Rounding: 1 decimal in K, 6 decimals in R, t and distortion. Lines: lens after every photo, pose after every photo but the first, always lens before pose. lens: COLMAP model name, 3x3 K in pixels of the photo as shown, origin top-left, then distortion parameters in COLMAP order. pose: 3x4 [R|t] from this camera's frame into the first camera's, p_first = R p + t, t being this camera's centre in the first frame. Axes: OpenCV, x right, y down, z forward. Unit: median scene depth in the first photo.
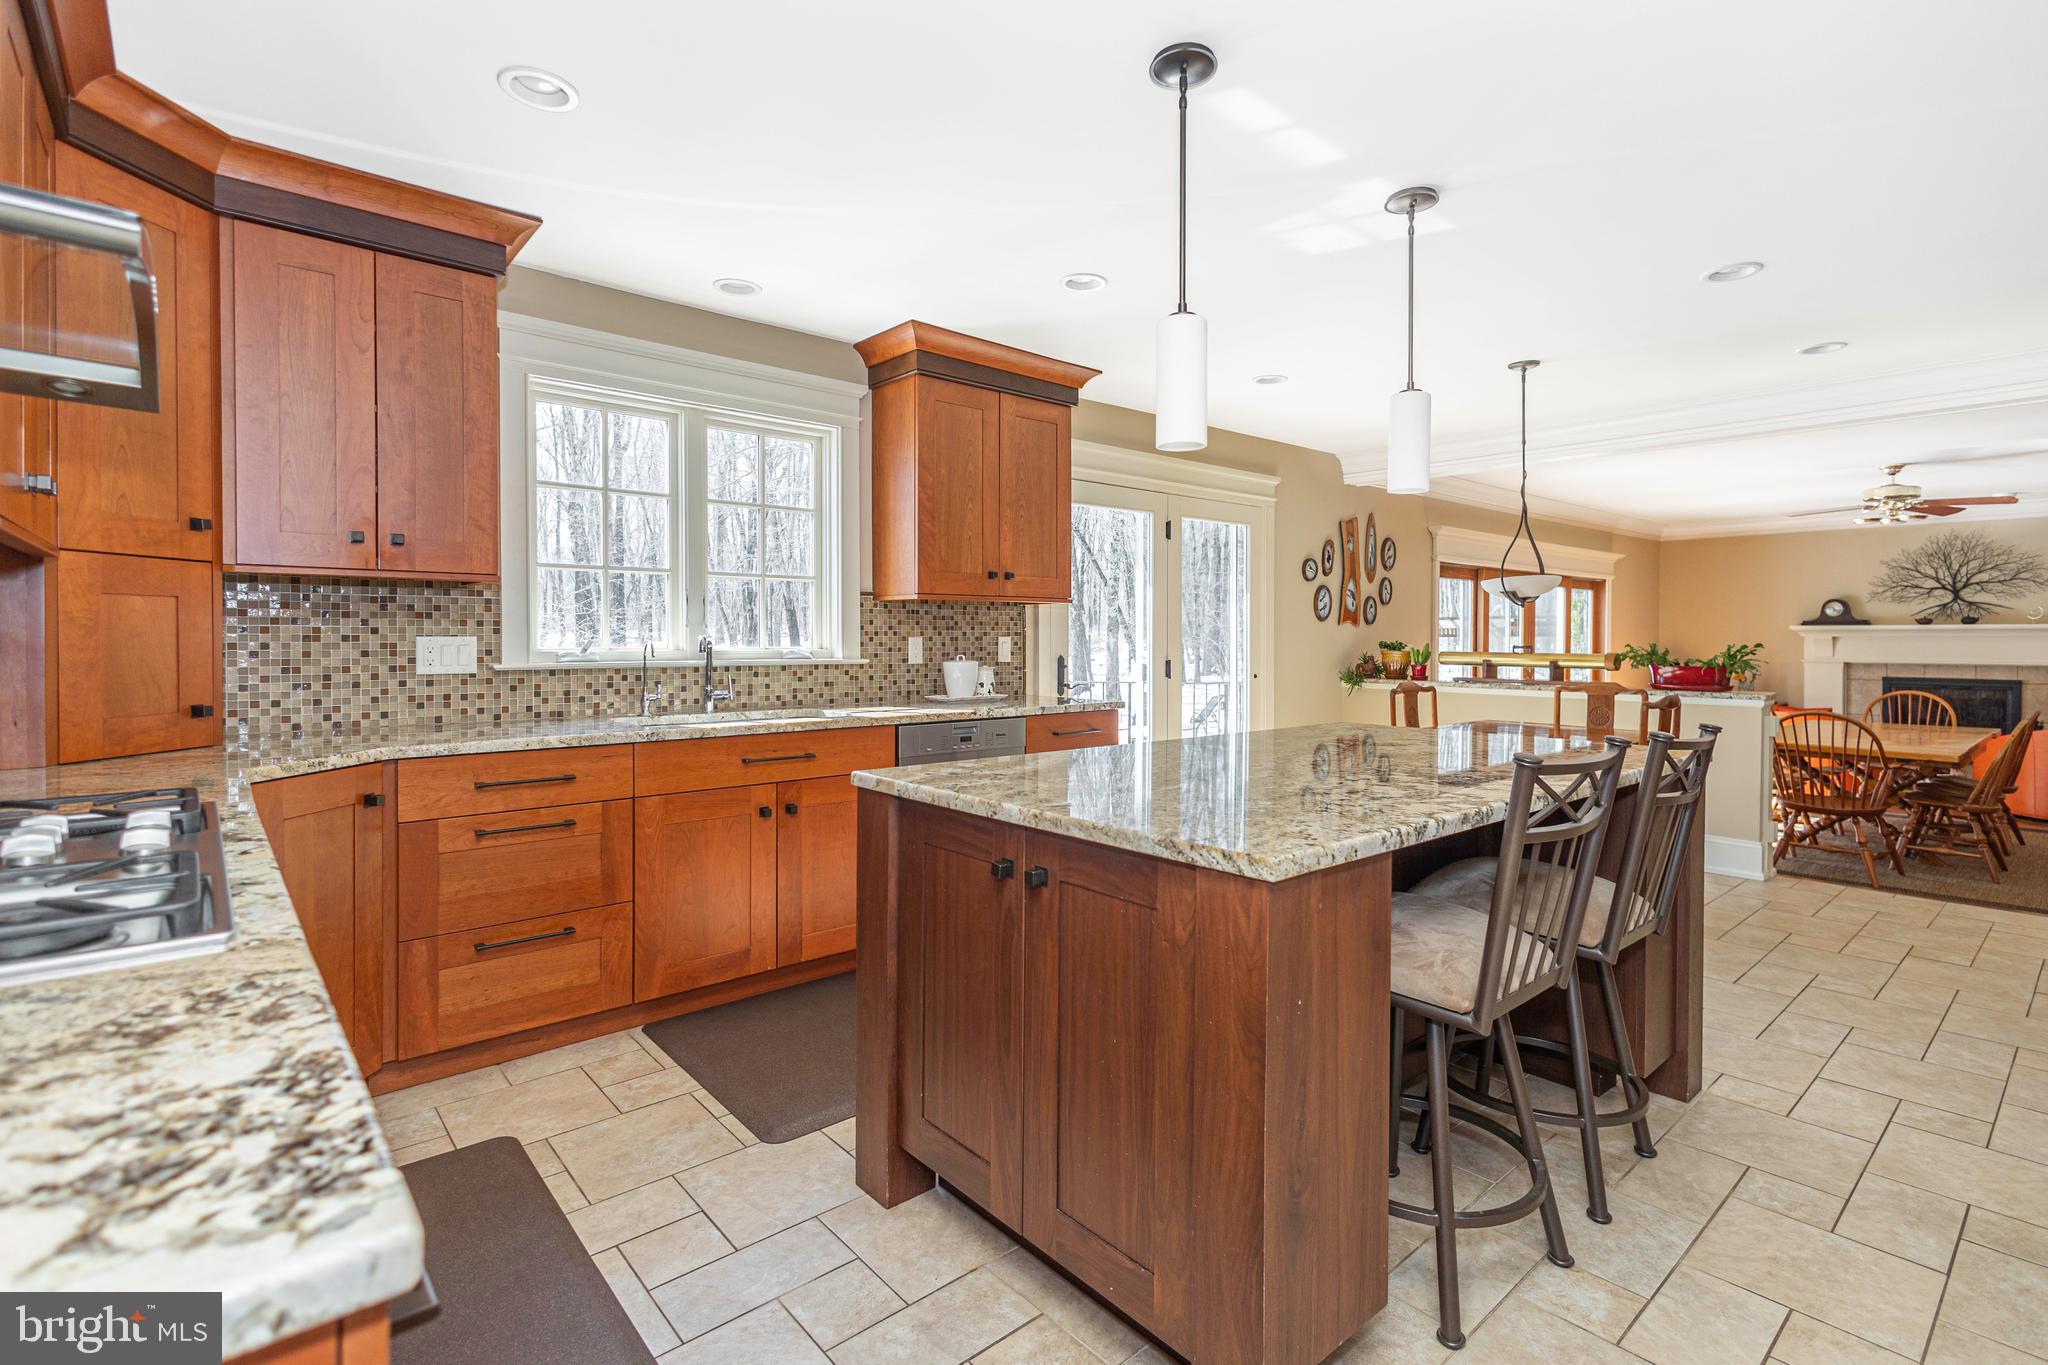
lens RADIAL K [[954.0, 0, 1005.6], [0, 954.0, 645.4], [0, 0, 1]] dist [0.014407, -0.005018]
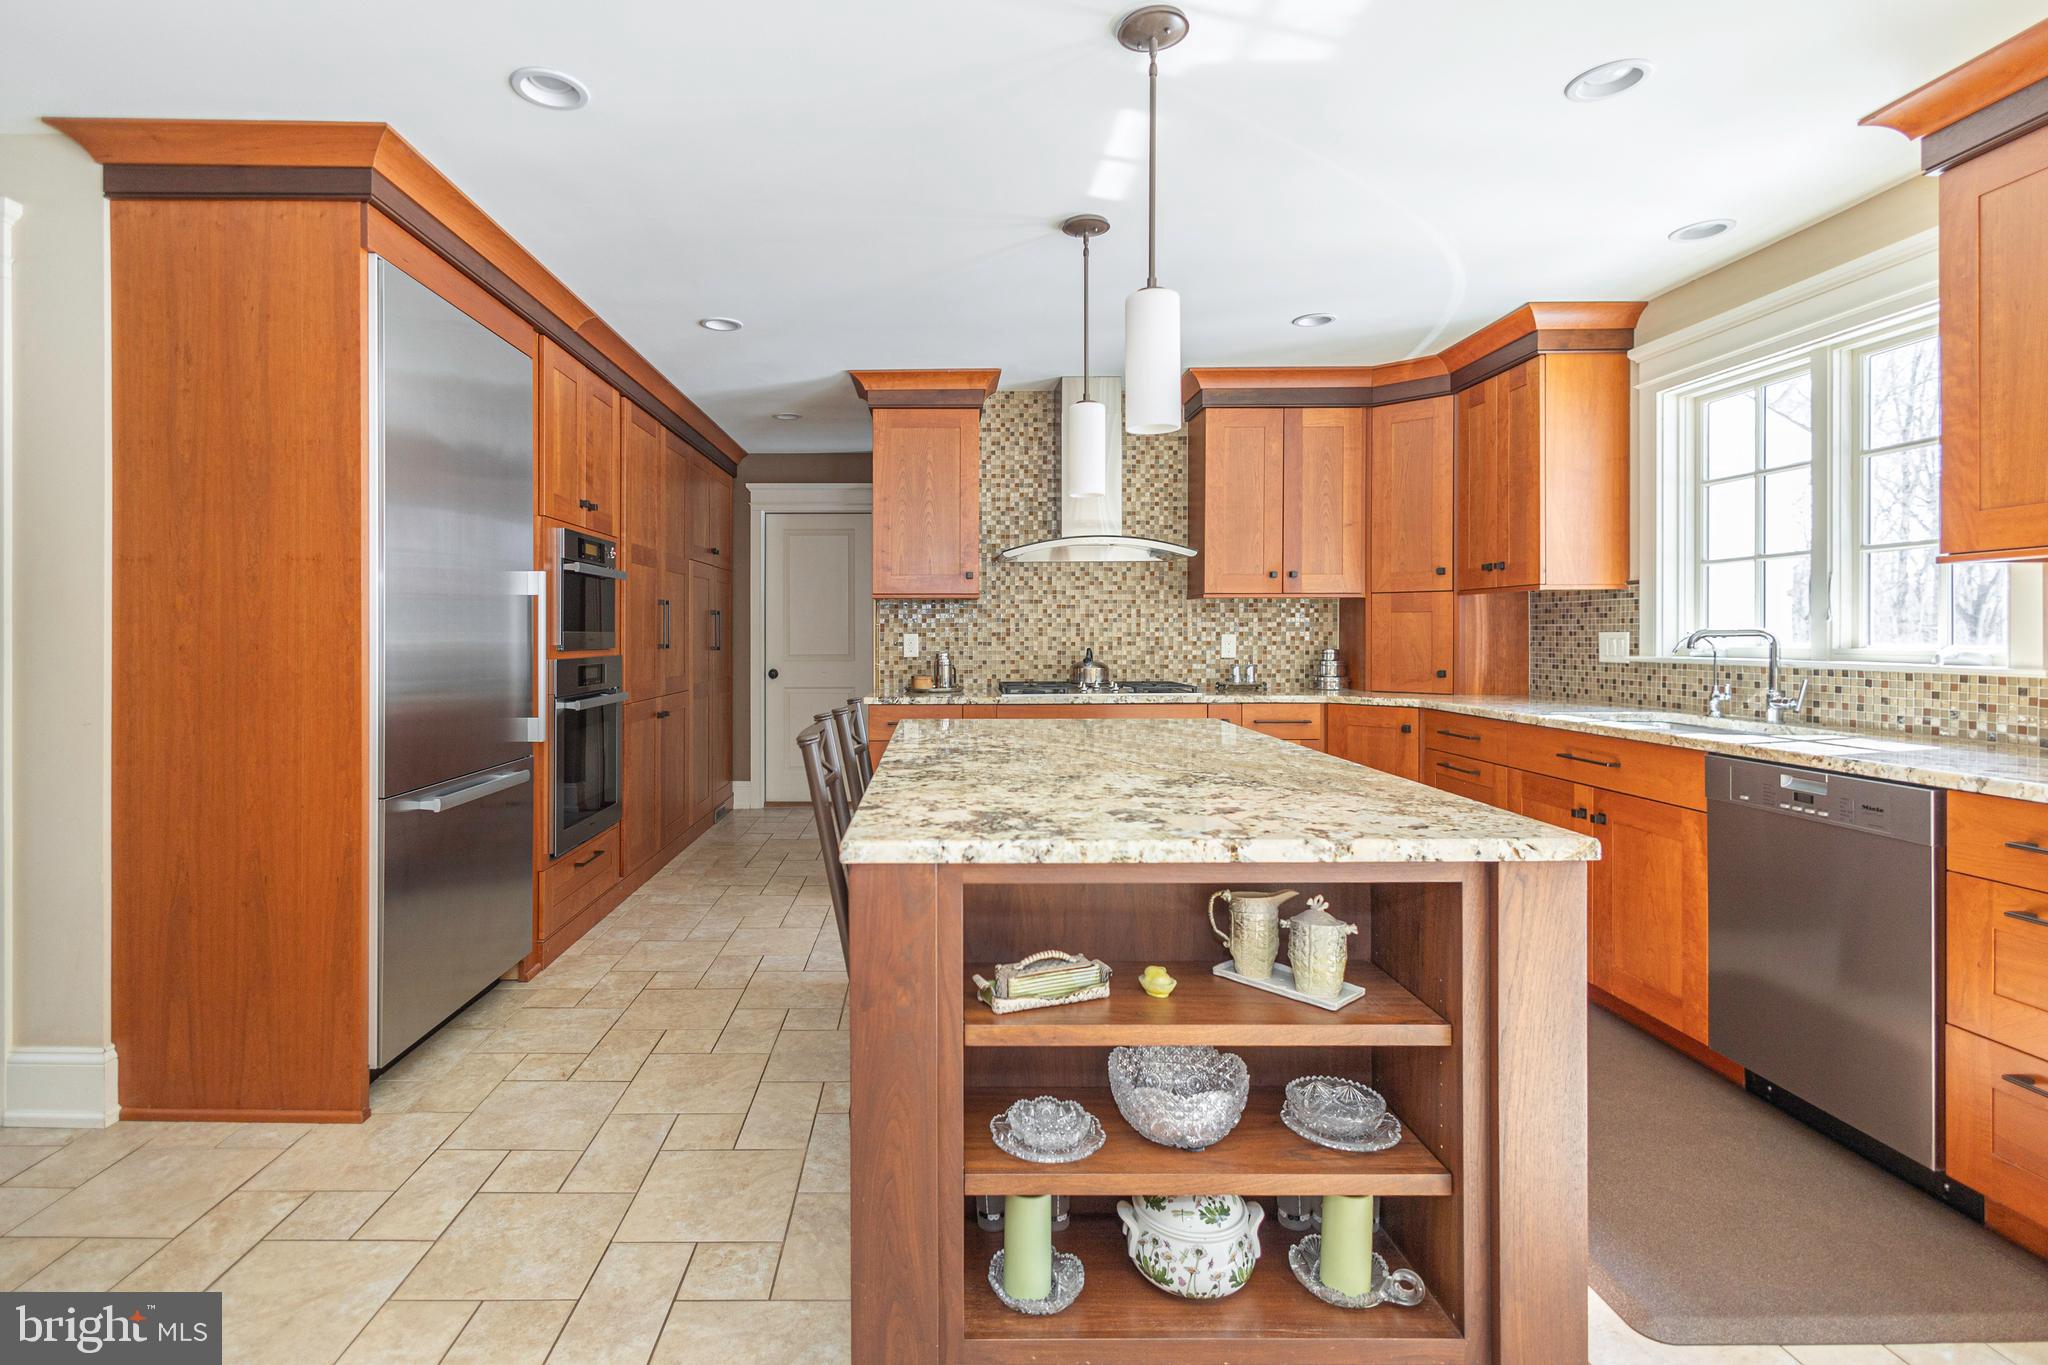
lens RADIAL K [[983.4, 0, 927.5], [0, 983.4, 639.8], [0, 0, 1]] dist [0.006790, -0.002550]
pose [[-0.649539, 0.002241, -0.760325, 0.775210], [-0.008244, 0.999916, 0.009990, -0.004049], [0.760283, 0.012757, -0.649466, 0.943208]]
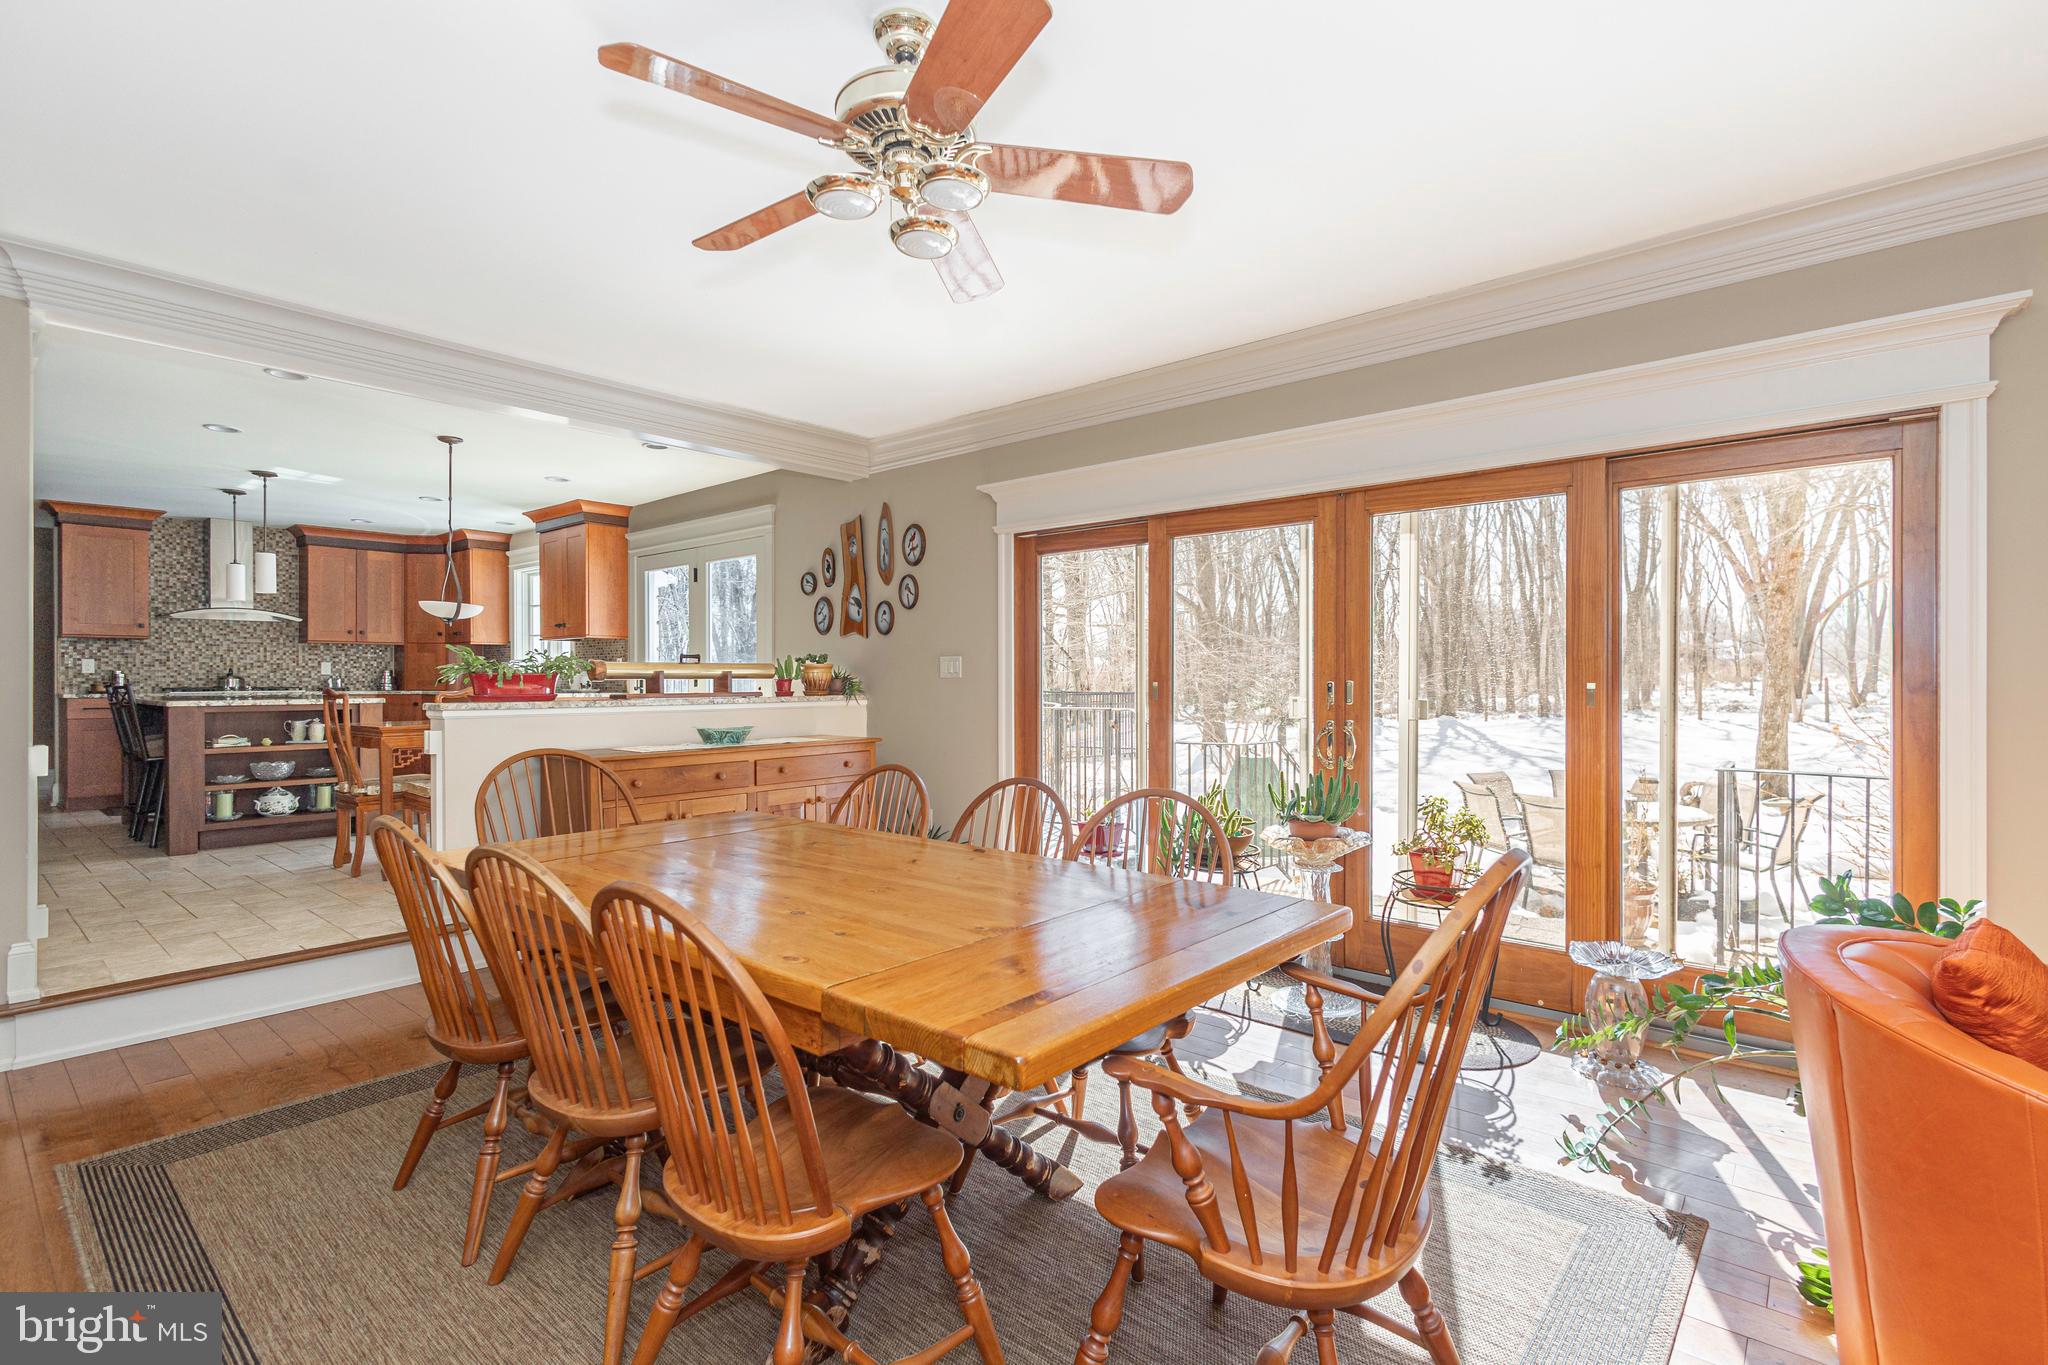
lens RADIAL K [[954.0, 0, 1032.0], [0, 954.0, 681.8], [0, 0, 1]] dist [0.014407, -0.005018]
pose [[0.169510, -0.001118, -0.985528, 2.224638], [-0.008041, 0.999965, -0.002517, 0.040247], [0.985496, 0.008351, 0.169495, 1.753206]]
